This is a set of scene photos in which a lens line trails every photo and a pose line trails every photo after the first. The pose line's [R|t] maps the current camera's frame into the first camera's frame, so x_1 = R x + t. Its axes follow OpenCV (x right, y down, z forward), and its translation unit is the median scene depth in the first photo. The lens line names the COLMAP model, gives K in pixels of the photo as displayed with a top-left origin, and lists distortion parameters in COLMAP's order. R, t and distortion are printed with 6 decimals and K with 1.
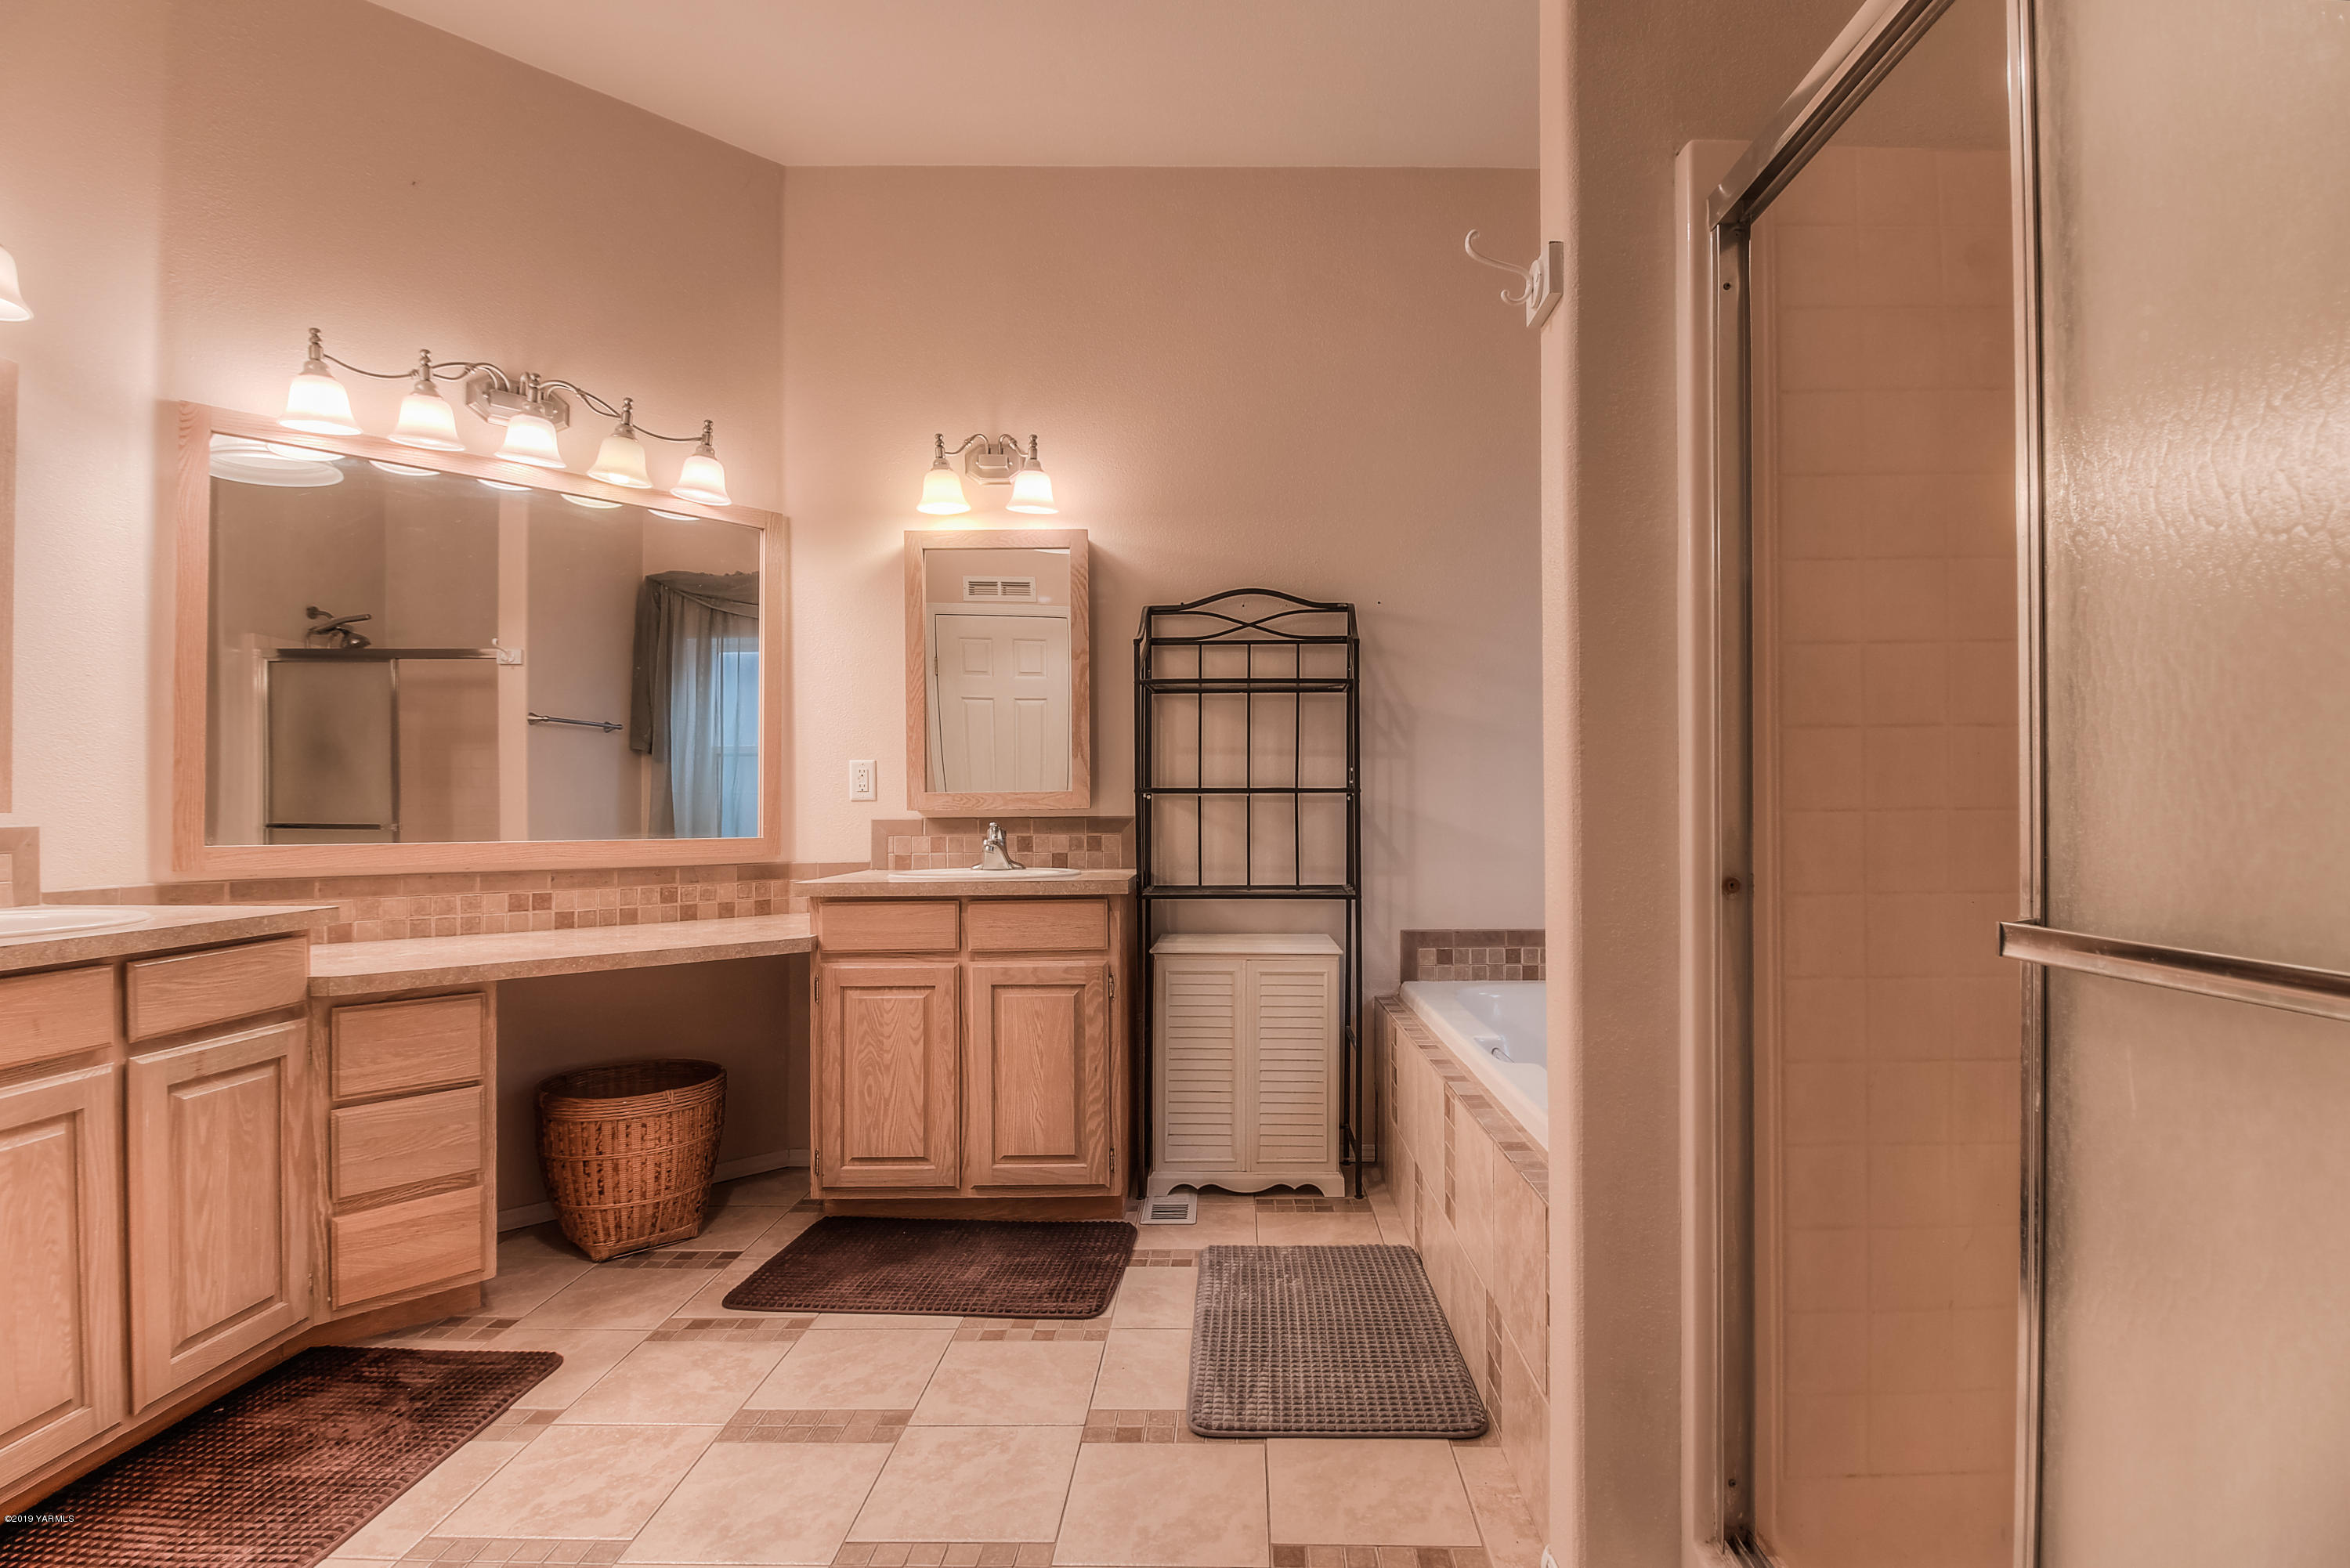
lens RADIAL K [[1112.9, 0, 1185.7], [0, 1112.9, 799.7], [0, 0, 1]] dist [0.004506, -0.000077]
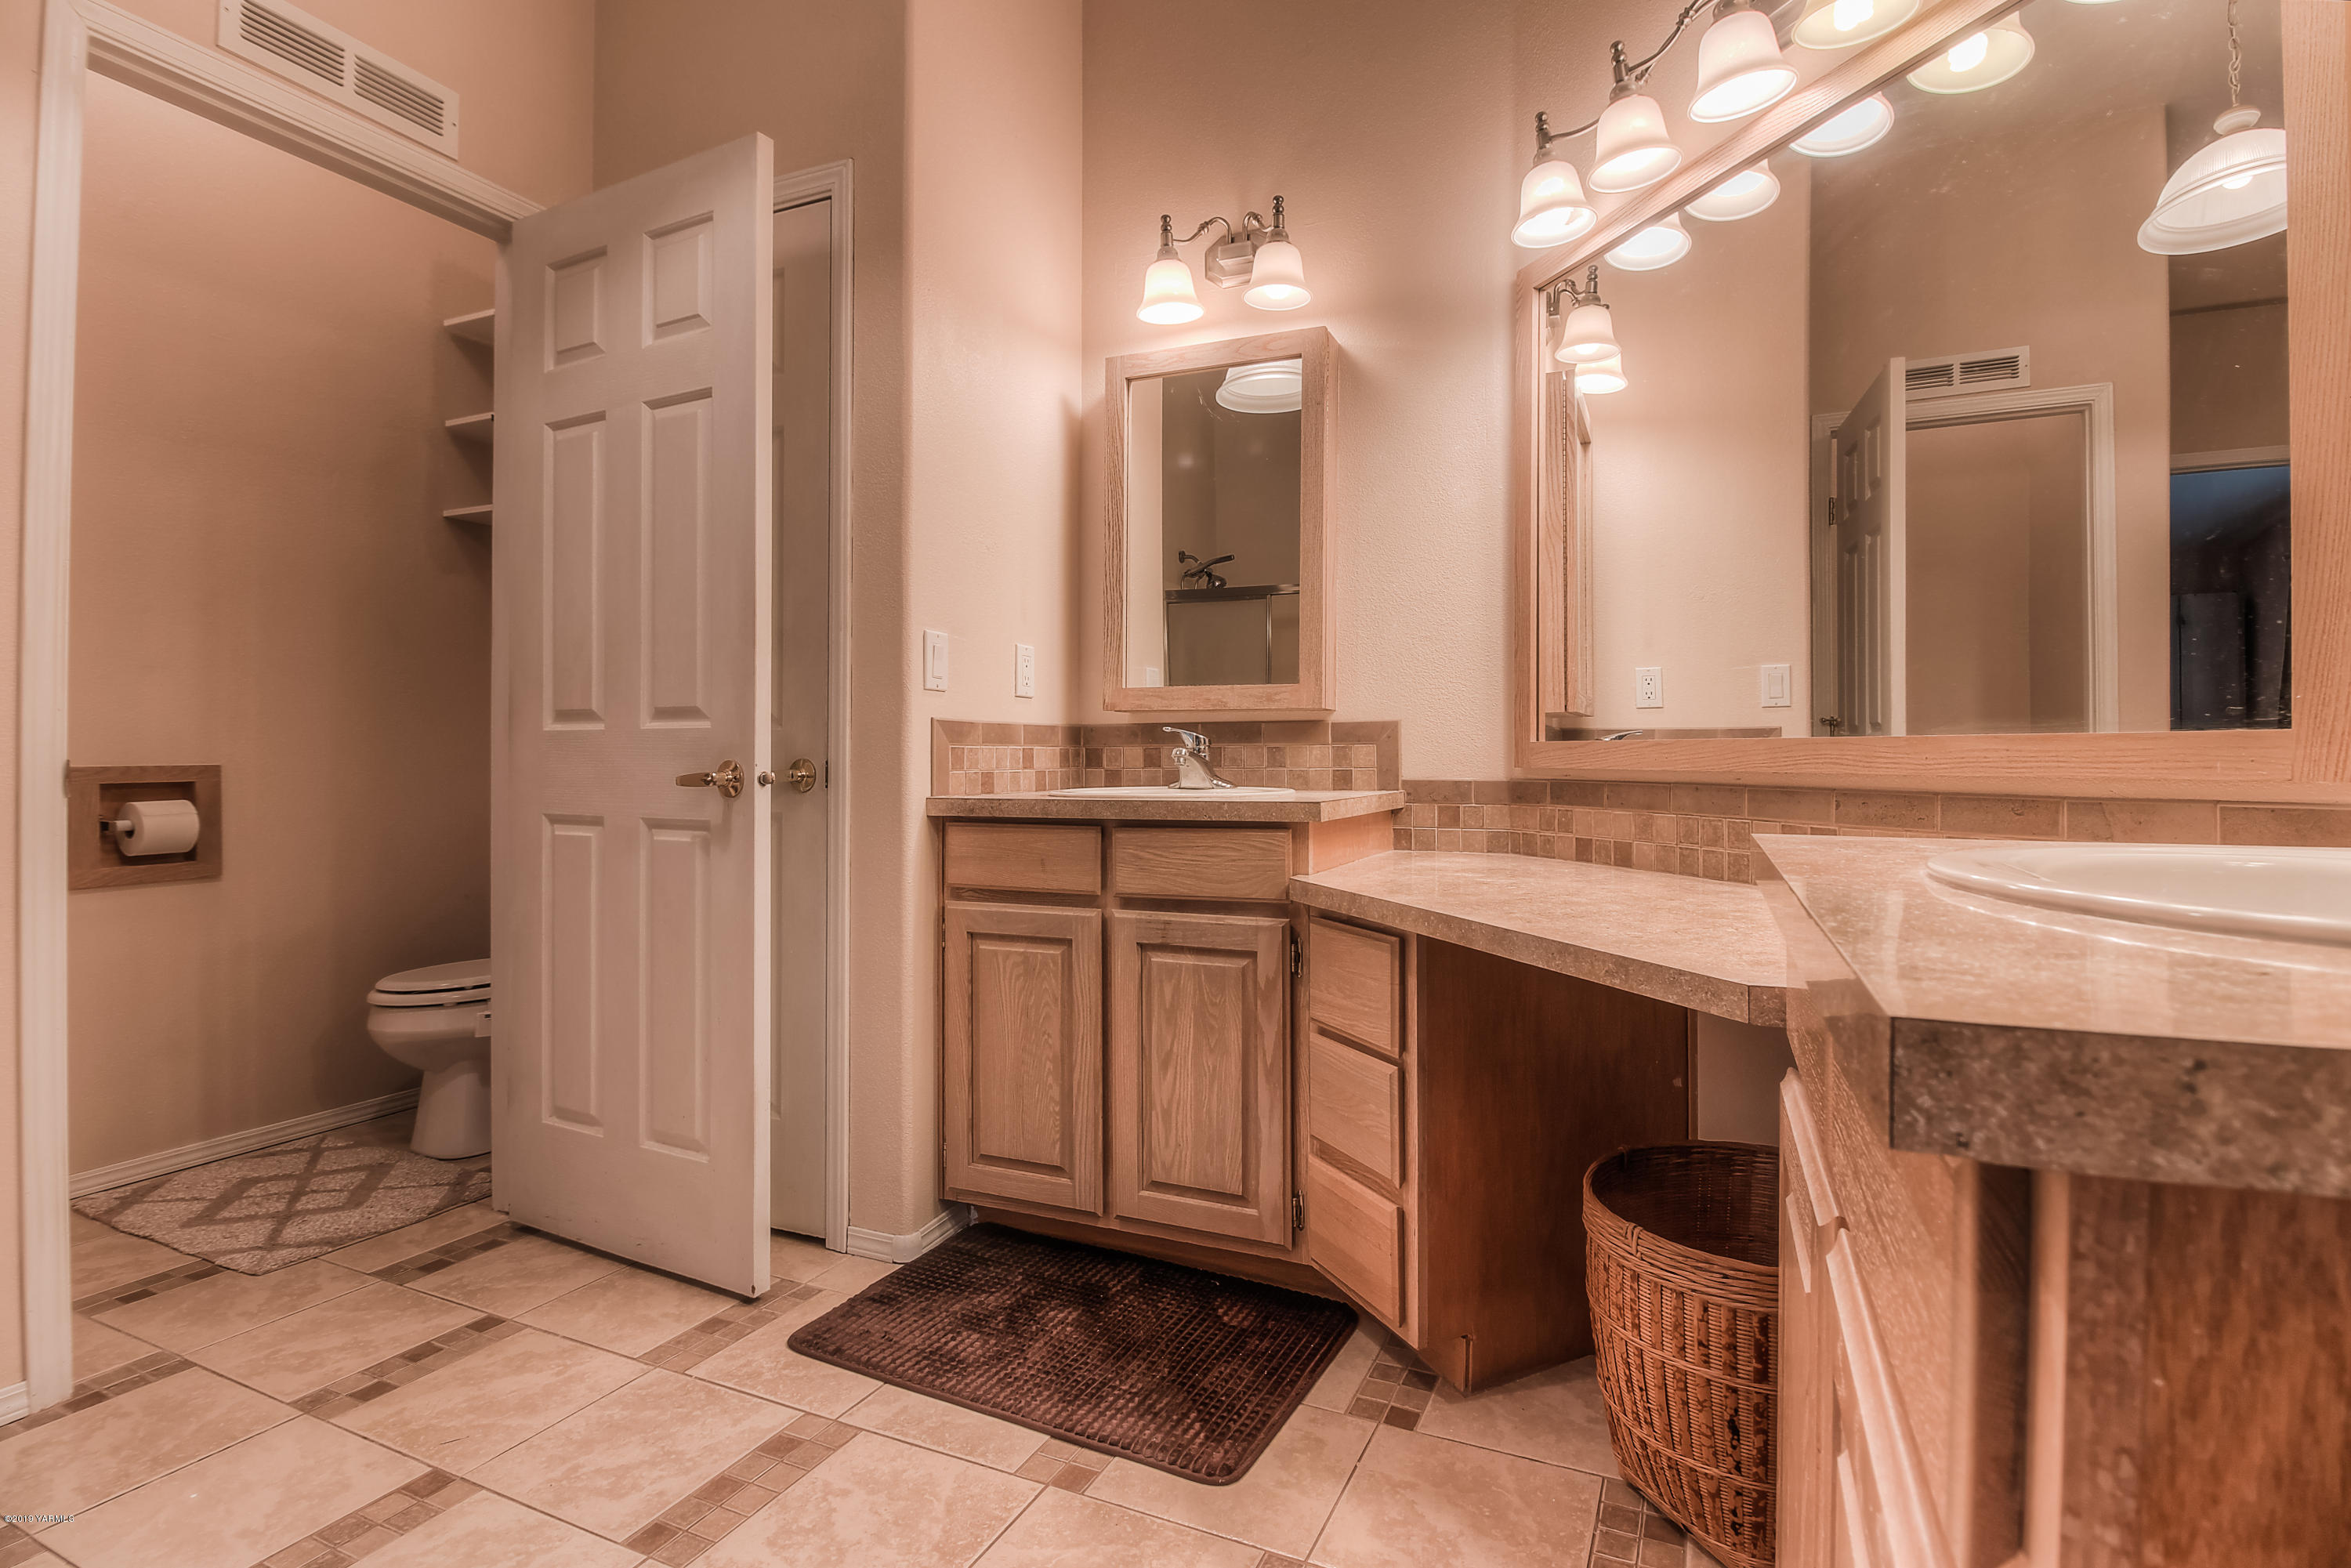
lens RADIAL K [[1113.5, 0, 1195.2], [0, 1113.5, 762.4], [0, 0, 1]] dist [0.004506, -0.000077]
pose [[-0.354413, 0.005576, -0.935072, 0.097543], [0.009578, 0.999951, 0.002333, 0.068576], [0.935040, -0.008129, -0.354449, 1.343608]]
